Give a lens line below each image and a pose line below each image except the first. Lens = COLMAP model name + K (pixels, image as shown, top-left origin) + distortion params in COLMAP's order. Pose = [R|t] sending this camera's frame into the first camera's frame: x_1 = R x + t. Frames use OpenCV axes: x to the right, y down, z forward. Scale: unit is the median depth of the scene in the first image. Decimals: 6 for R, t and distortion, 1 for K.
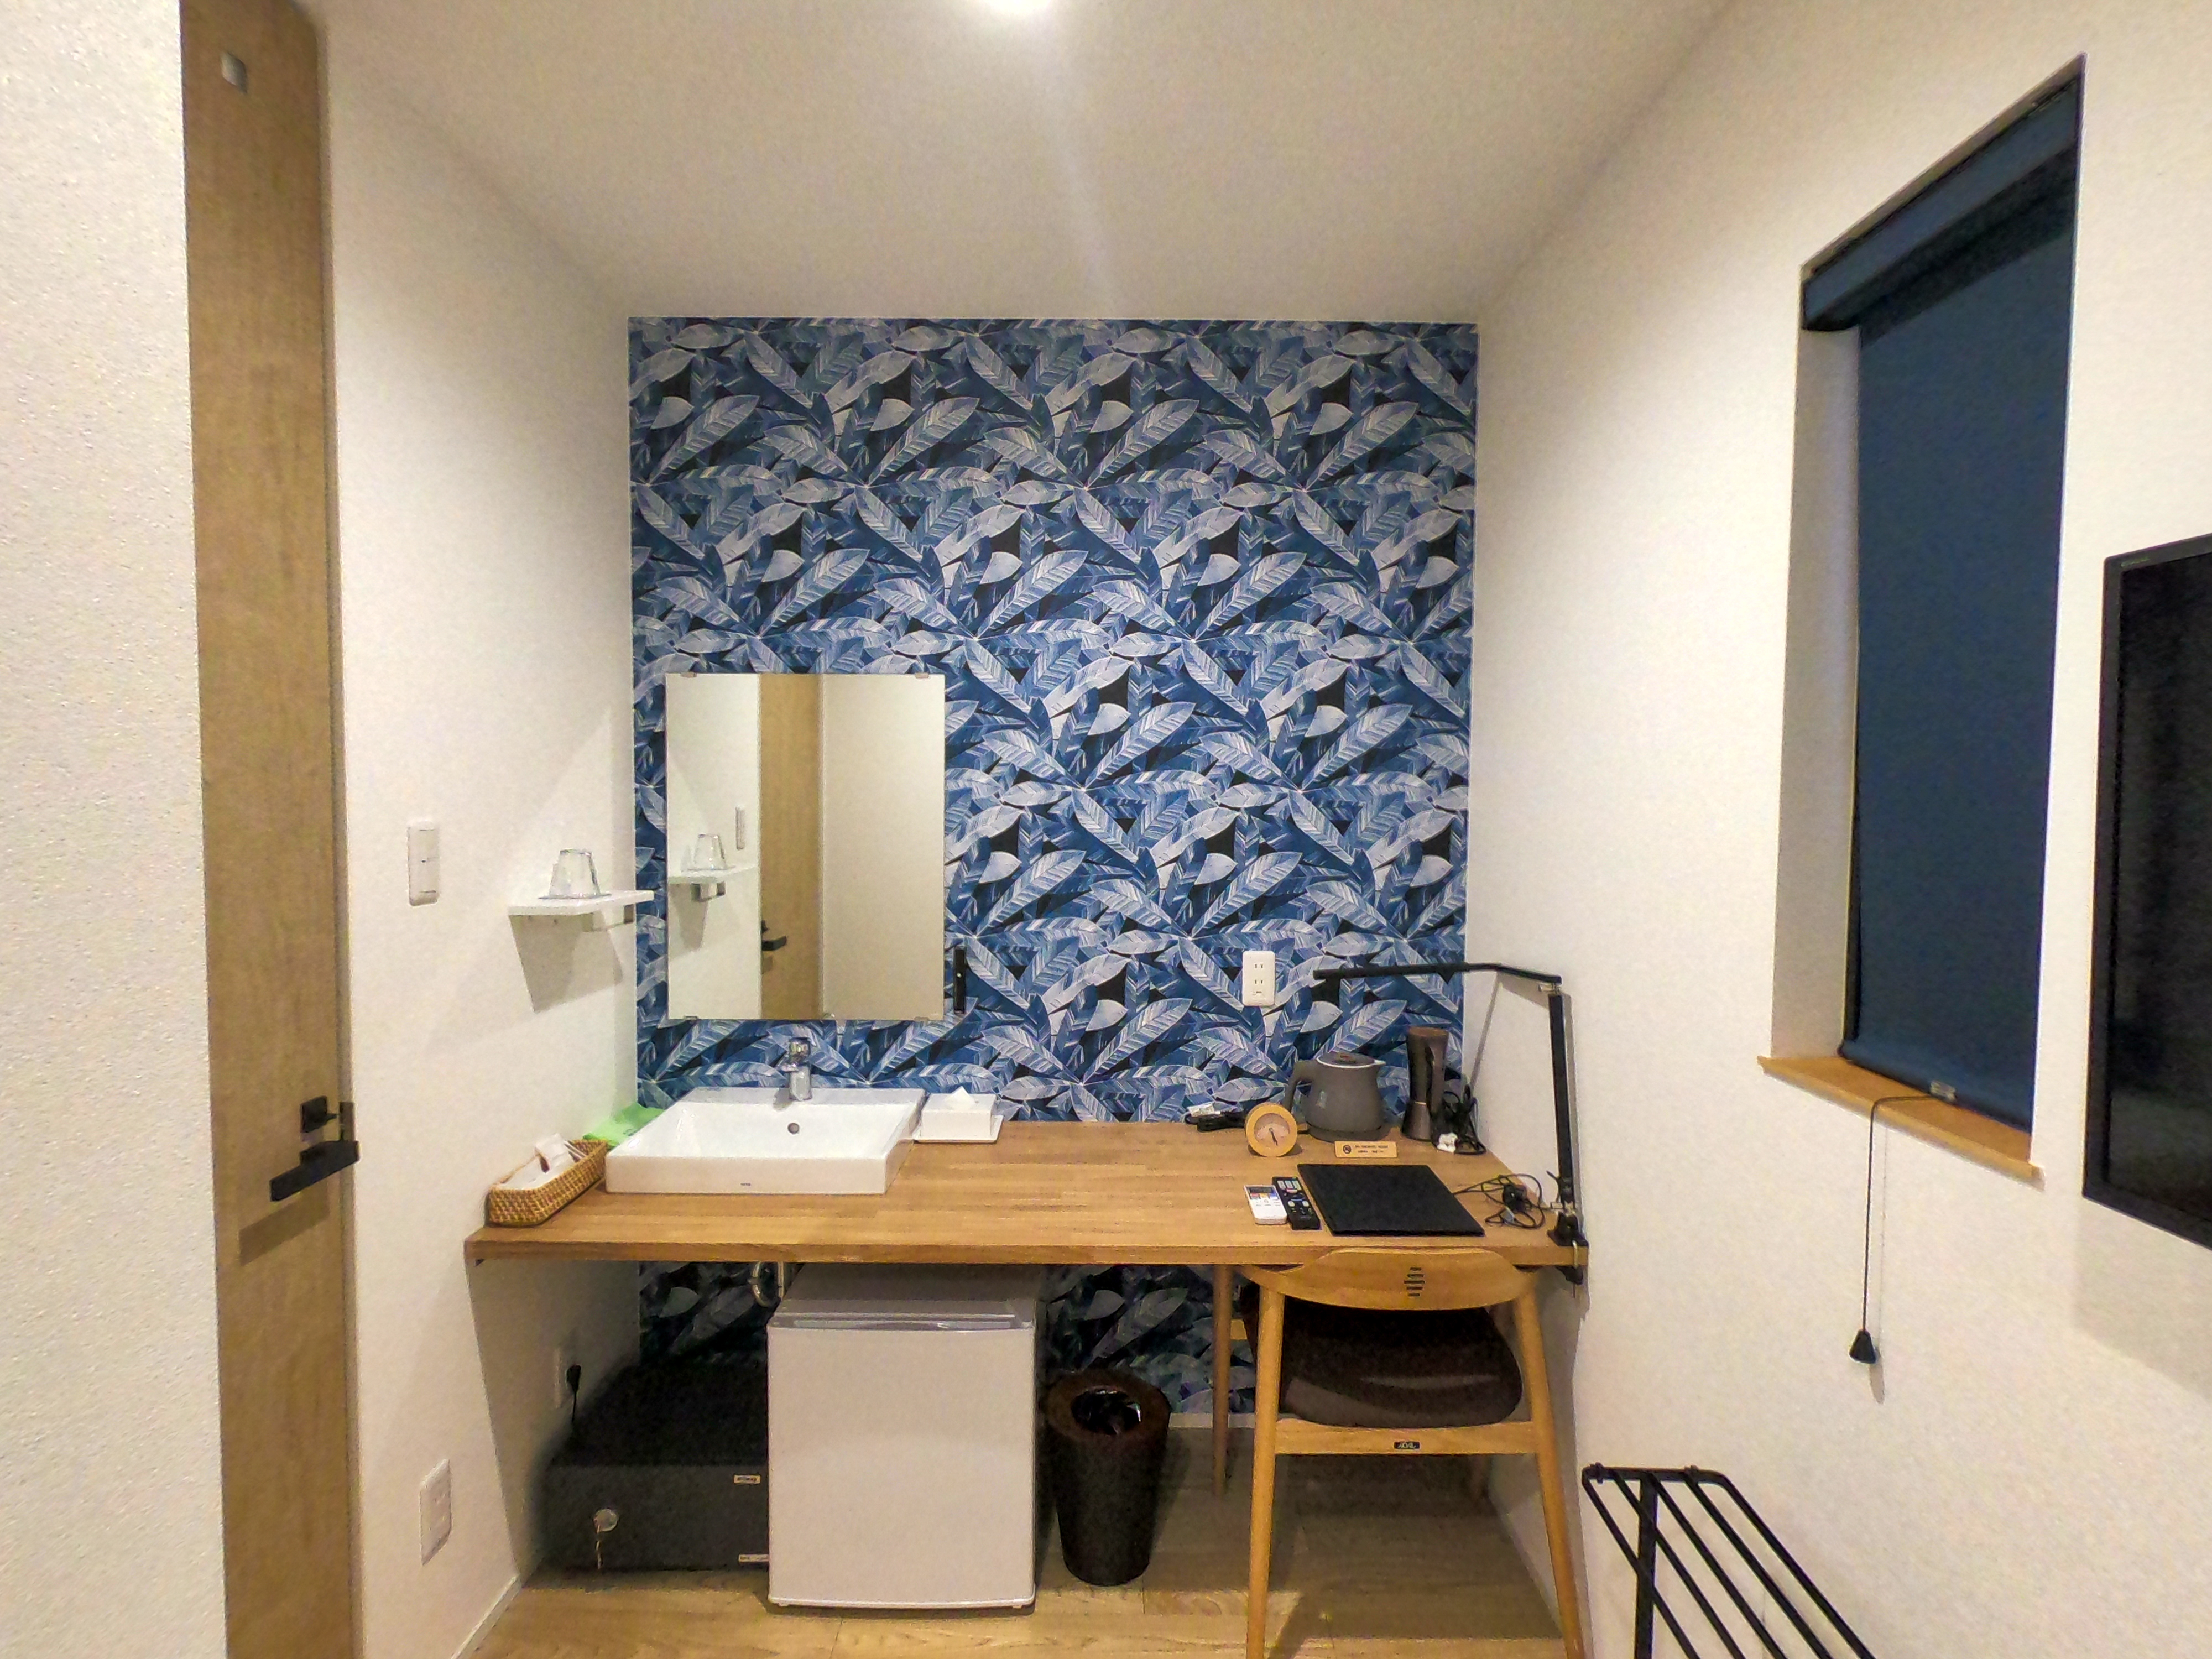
lens RADIAL K [[1069.3, 0, 1113.5], [0, 1069.3, 827.0], [0, 0, 1]] dist [0.028600, 0.000035]
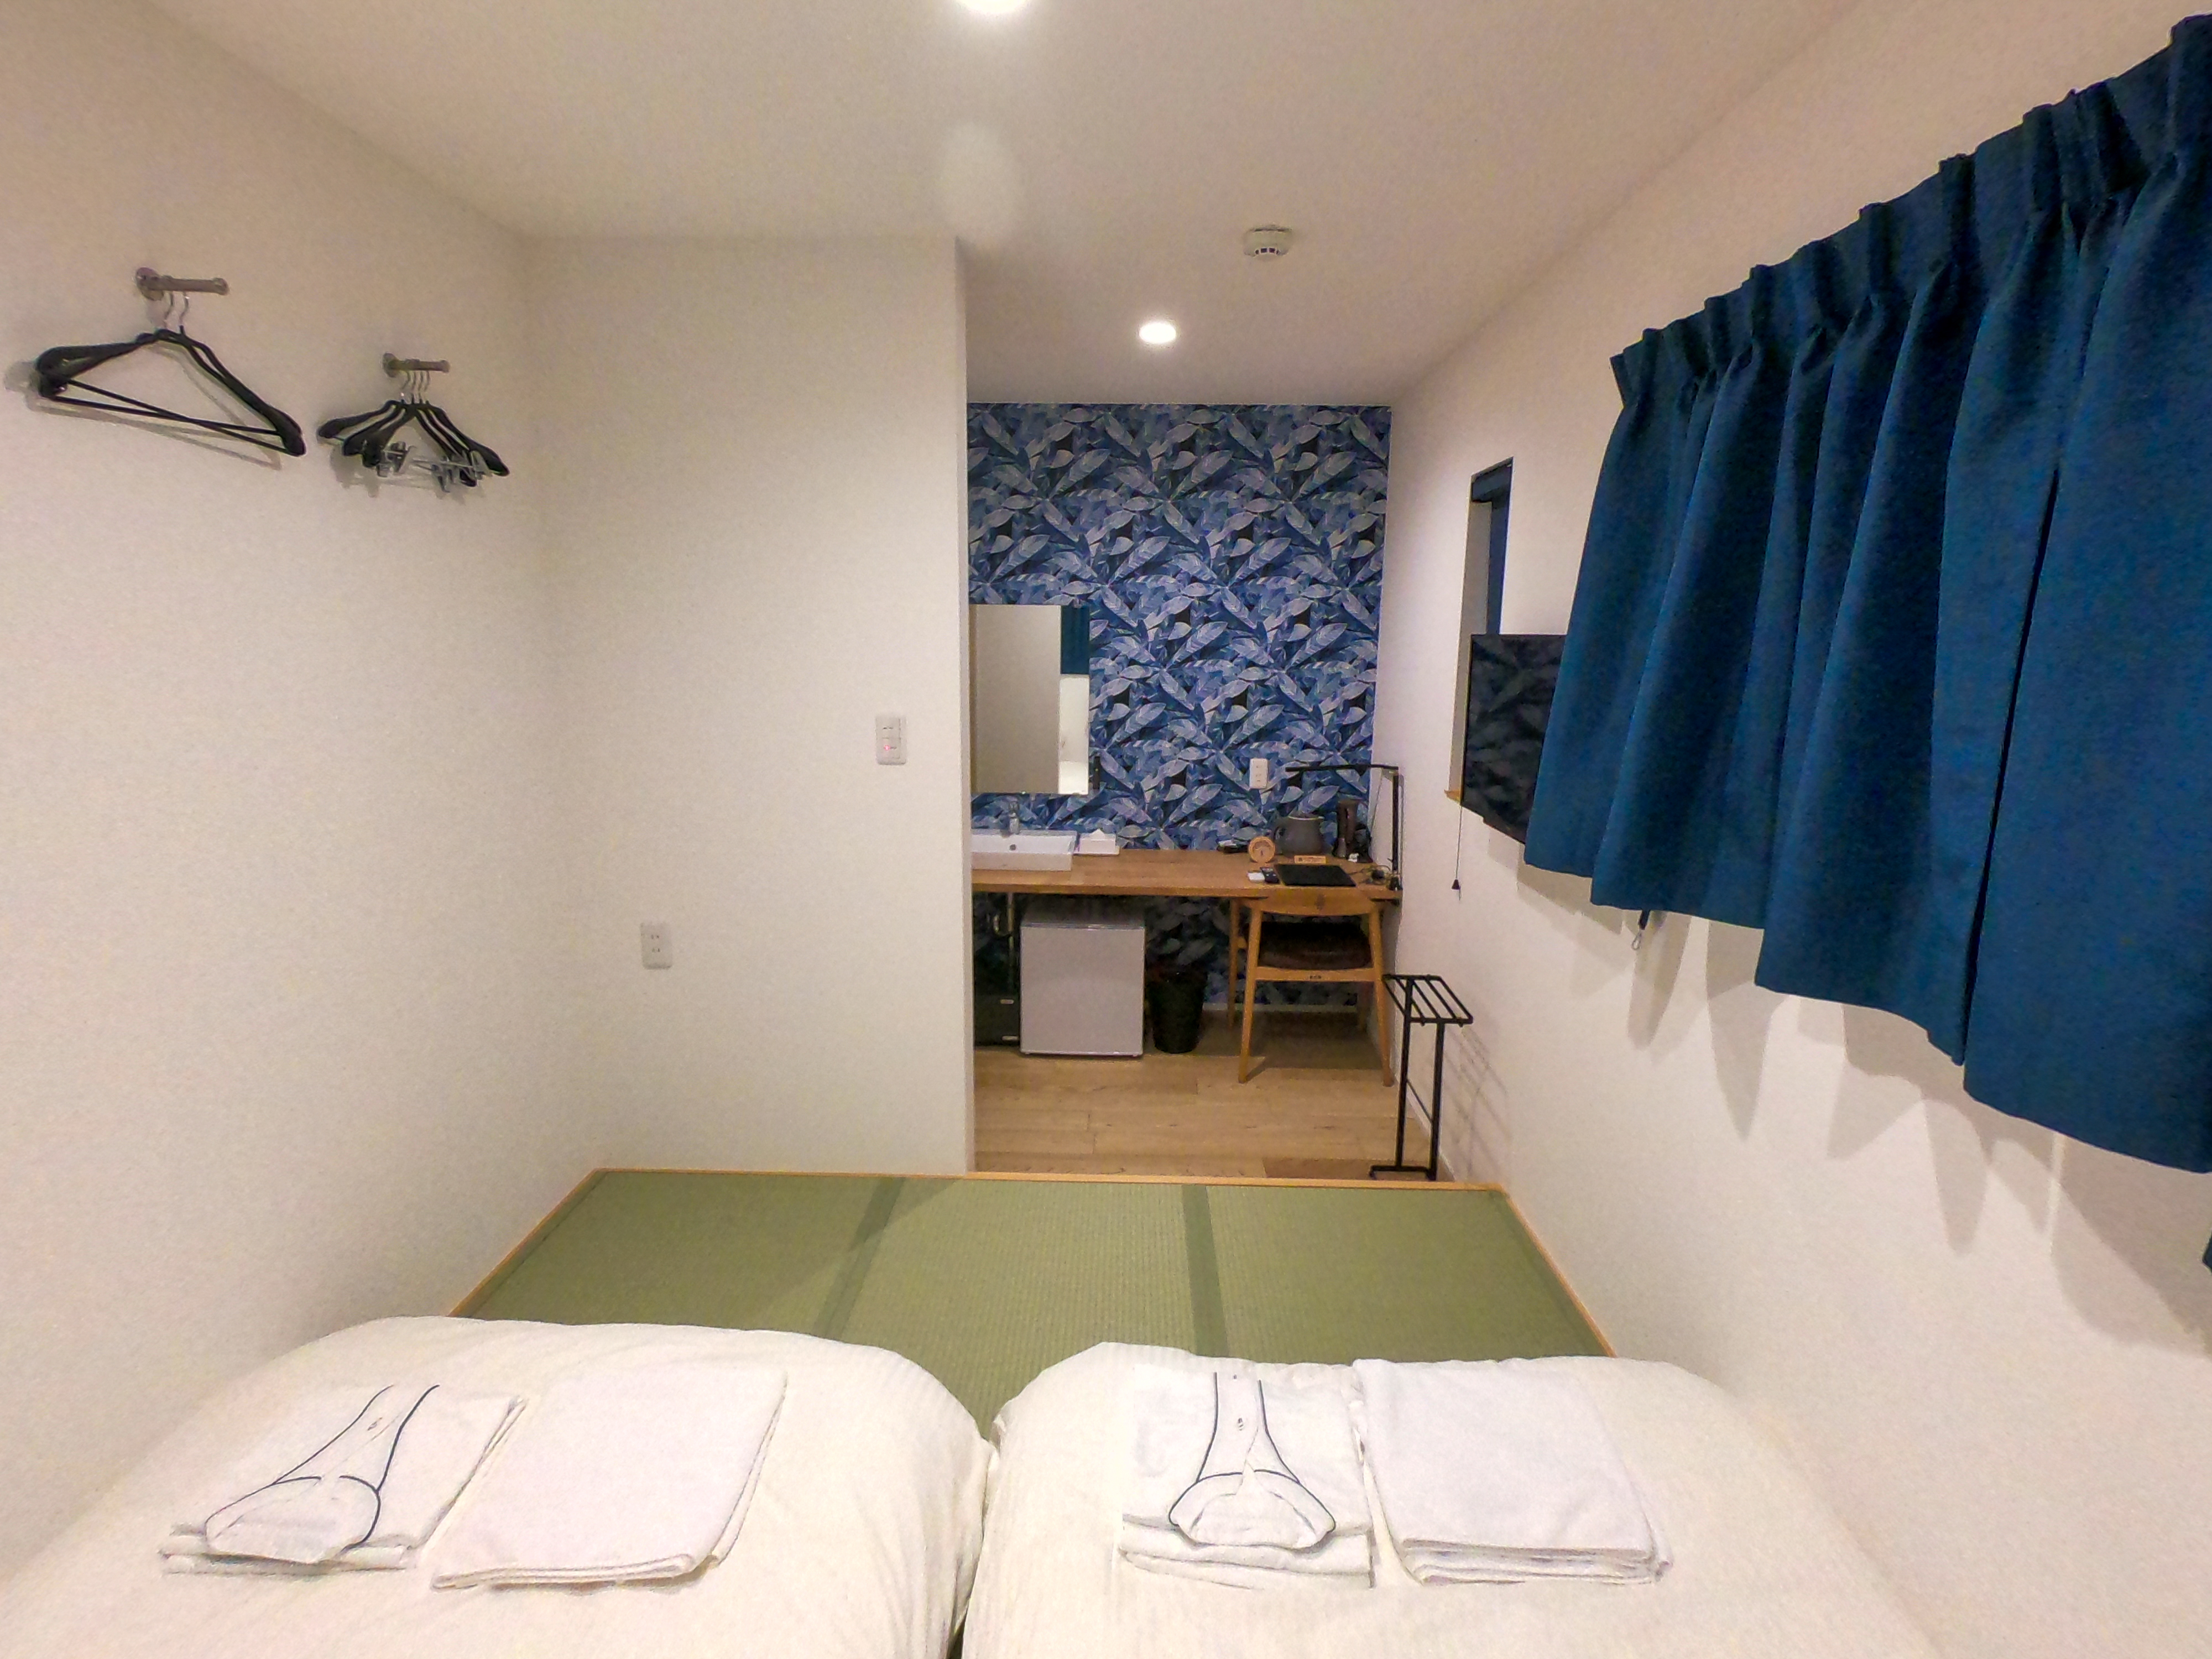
lens RADIAL K [[1069.3, 0, 1113.5], [0, 1069.3, 827.0], [0, 0, 1]] dist [0.028600, 0.000035]
pose [[0.999606, 0.010145, -0.026166, -0.066540], [-0.006131, 0.988792, 0.149172, -0.041869], [0.027386, -0.148953, 0.988465, -0.861223]]
